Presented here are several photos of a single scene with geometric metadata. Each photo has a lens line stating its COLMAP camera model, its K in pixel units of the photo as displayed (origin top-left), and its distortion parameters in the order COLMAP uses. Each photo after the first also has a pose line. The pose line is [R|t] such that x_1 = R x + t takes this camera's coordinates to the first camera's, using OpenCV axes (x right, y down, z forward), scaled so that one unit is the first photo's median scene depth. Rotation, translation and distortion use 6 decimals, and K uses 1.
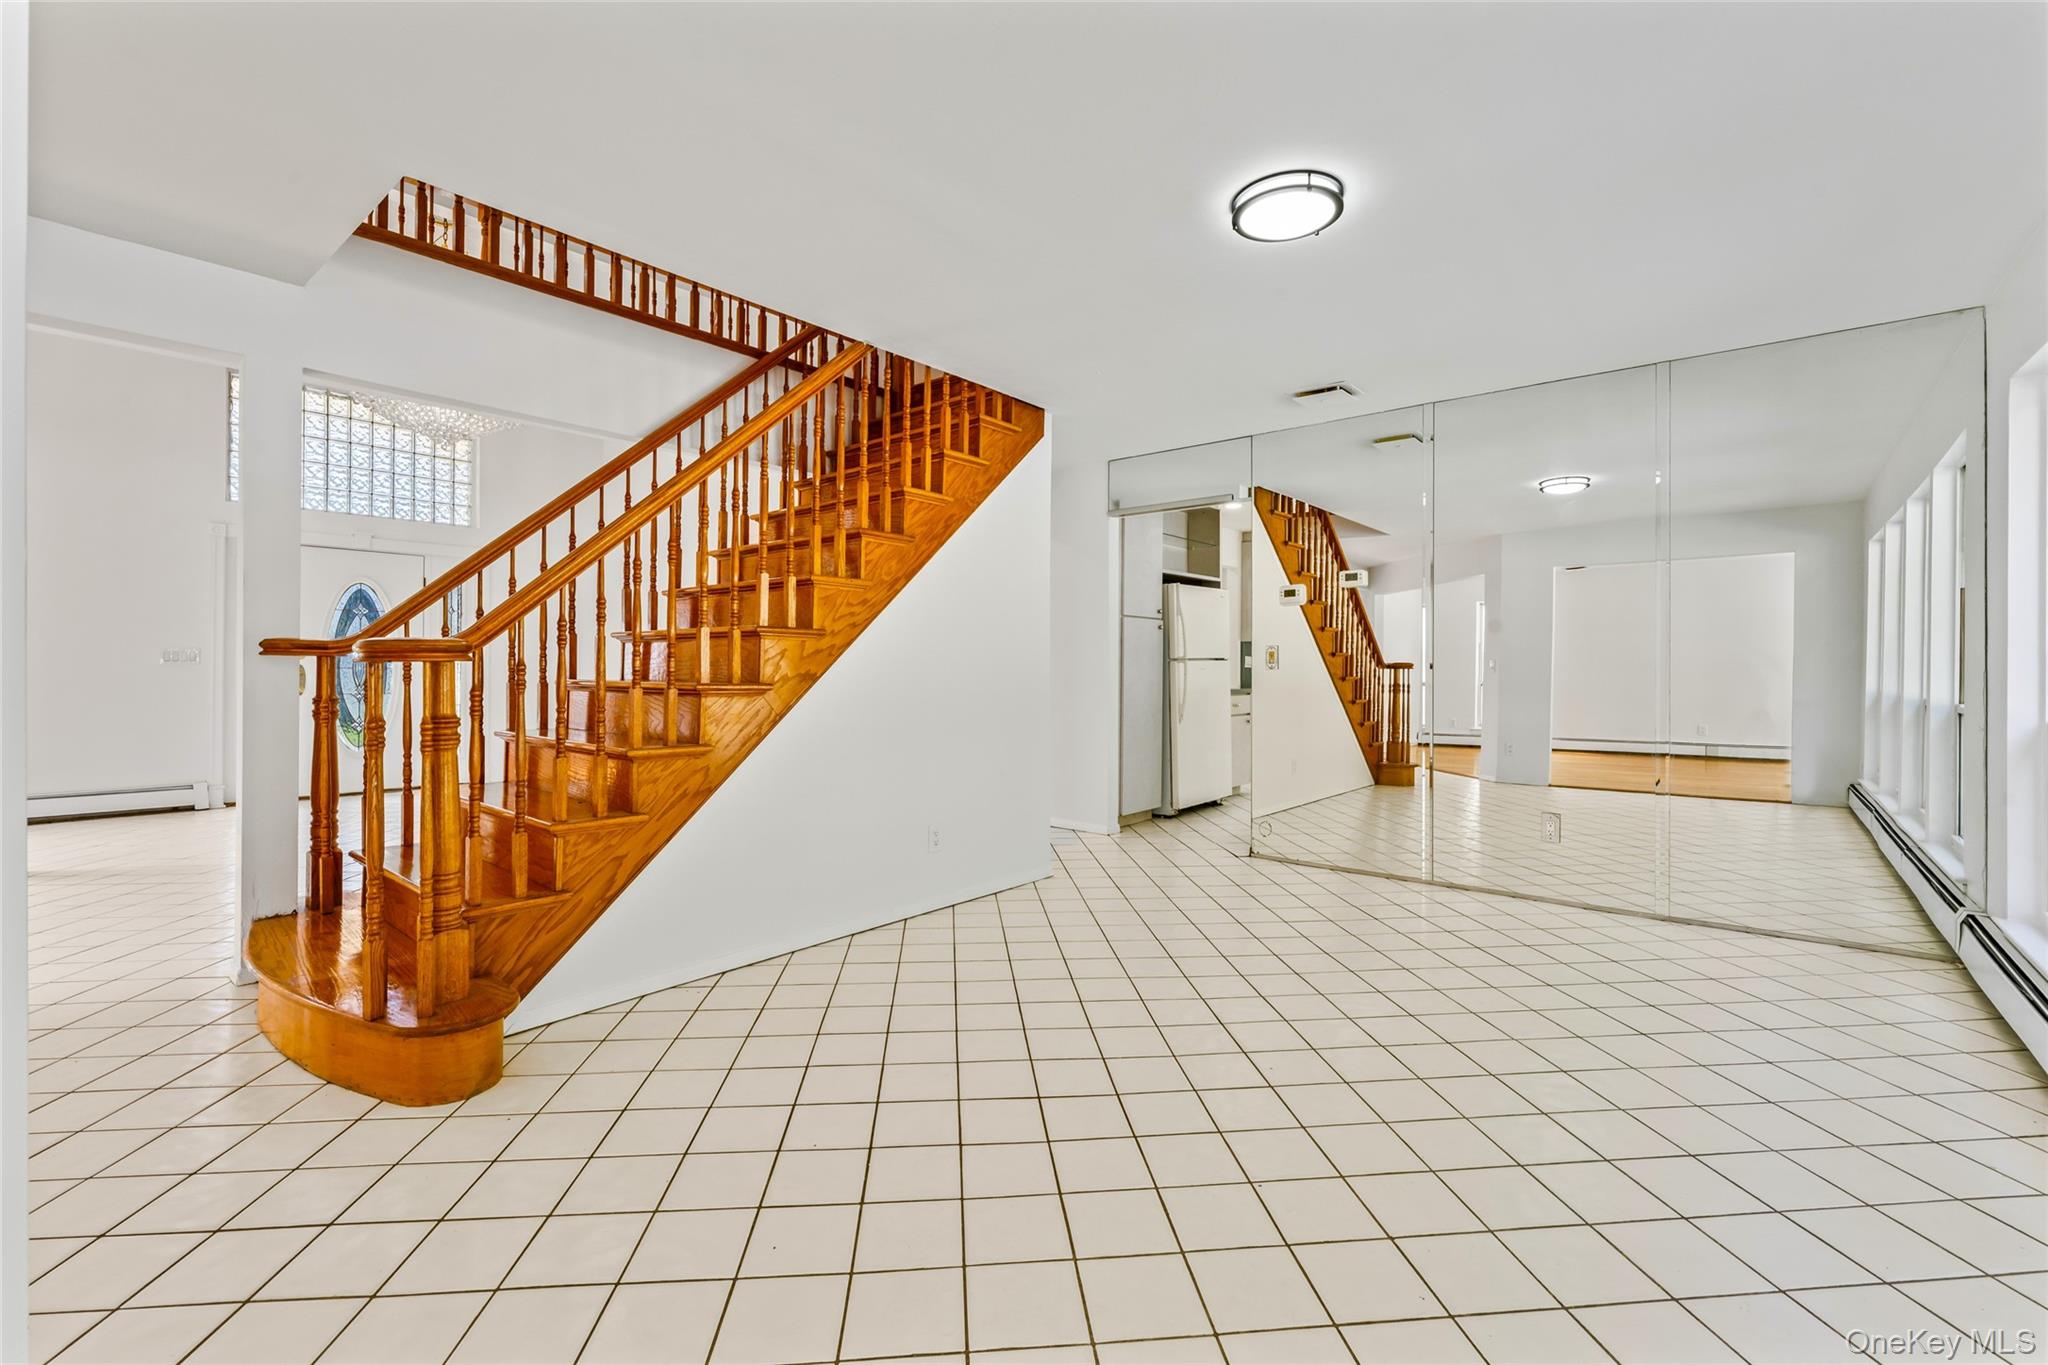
lens RADIAL K [[861.2, 0, 1017.6], [0, 861.2, 672.3], [0, 0, 1]] dist [-0.002756, -0.000128]
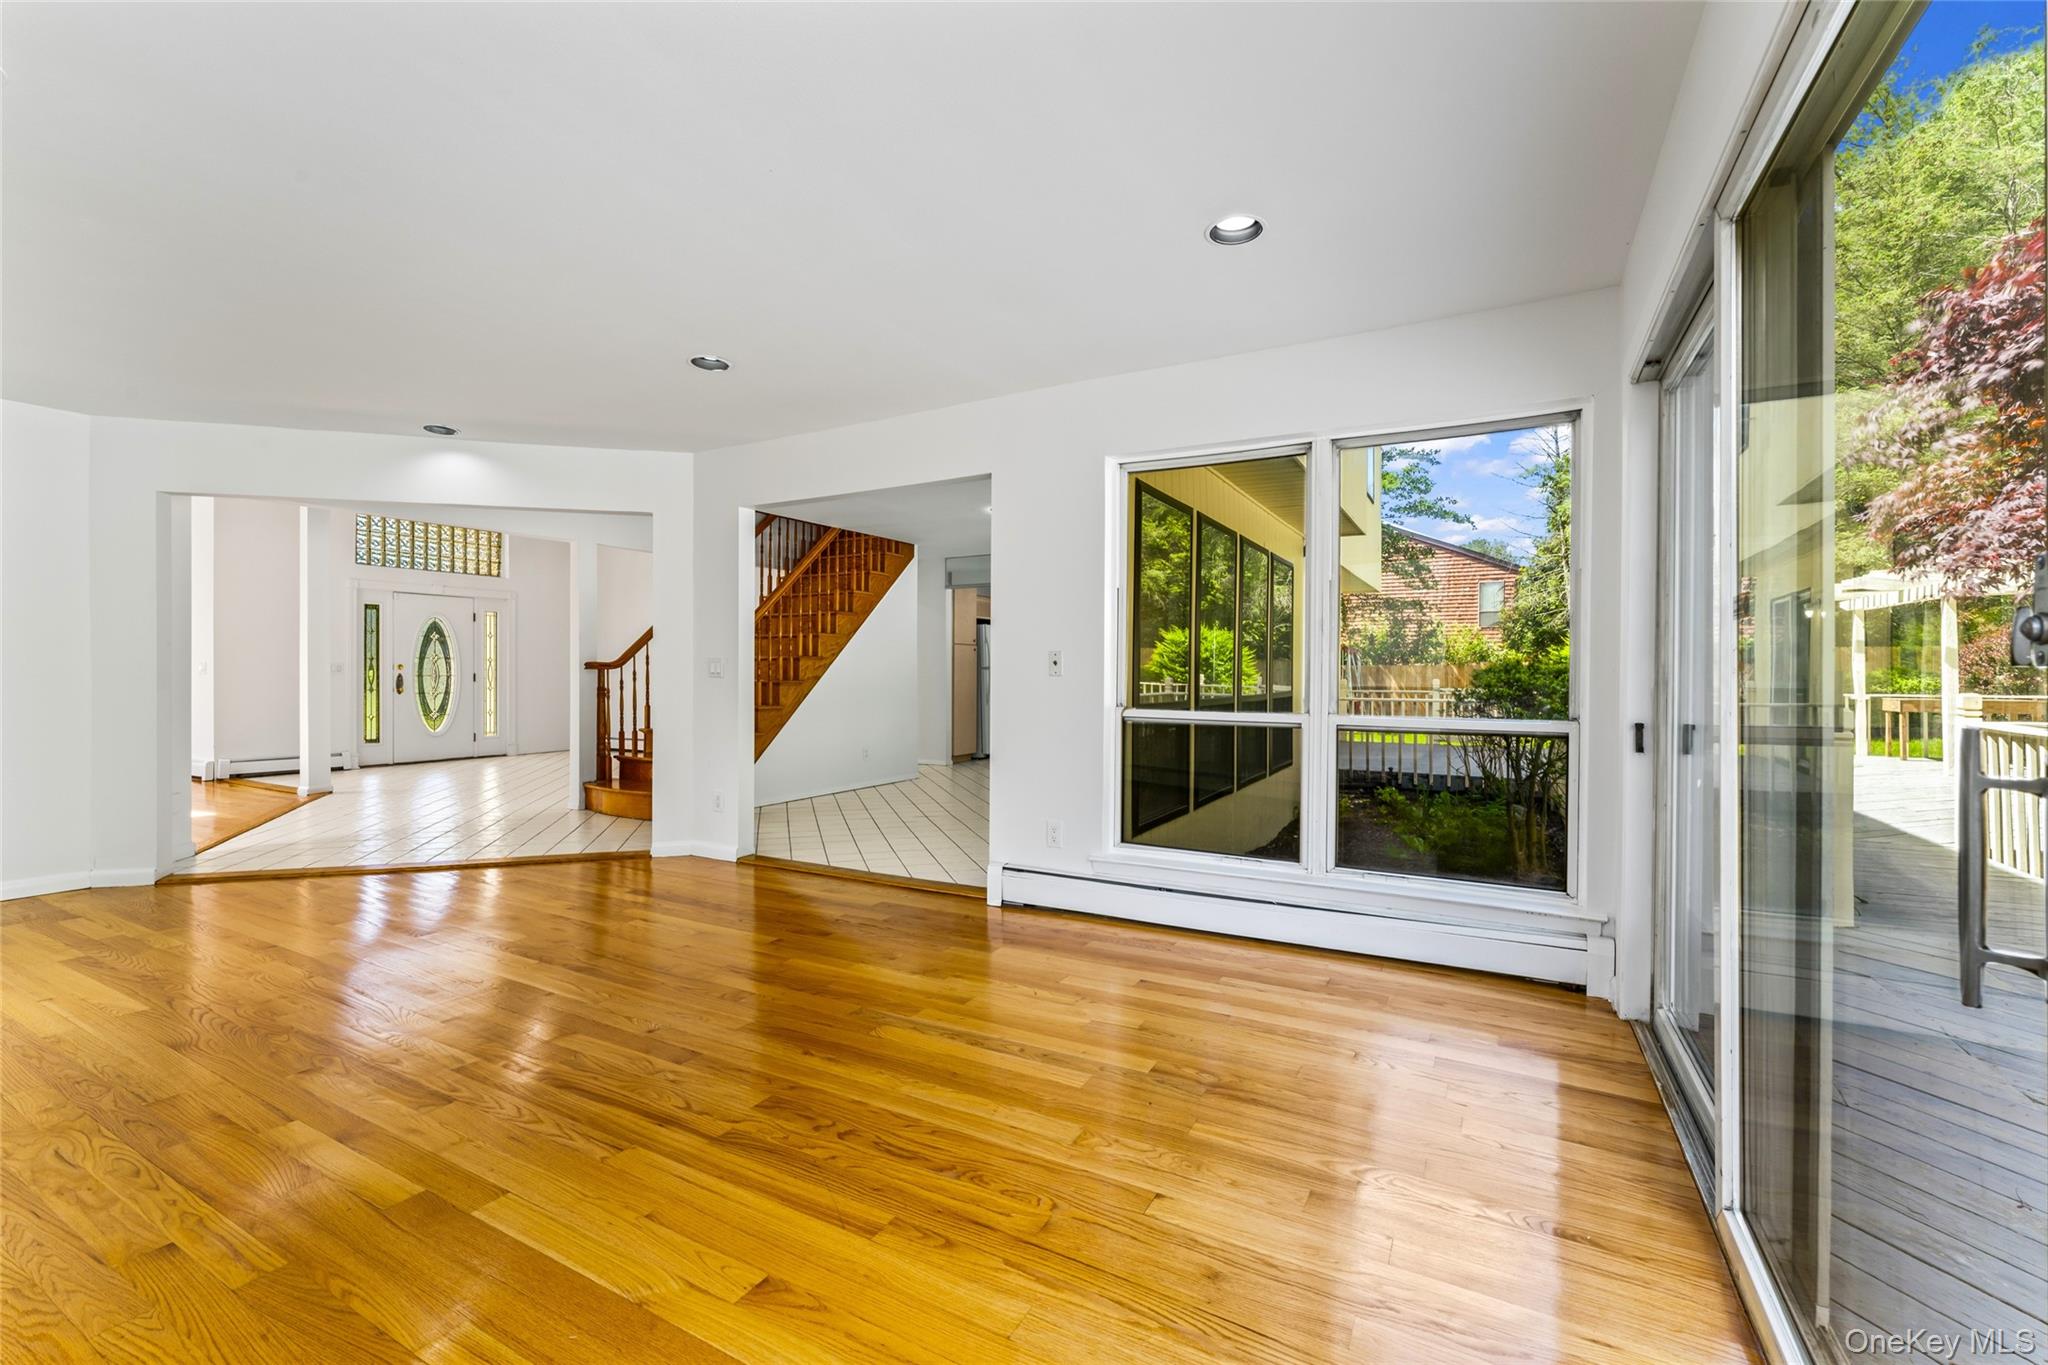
lens RADIAL K [[861.2, 0, 1017.6], [0, 861.2, 672.3], [0, 0, 1]] dist [-0.002756, -0.000128]
pose [[0.981475, -0.003819, 0.191554, -0.124927], [0.005318, 0.999959, -0.007310, 0.009215], [-0.191519, 0.008194, 0.981455, -1.075259]]
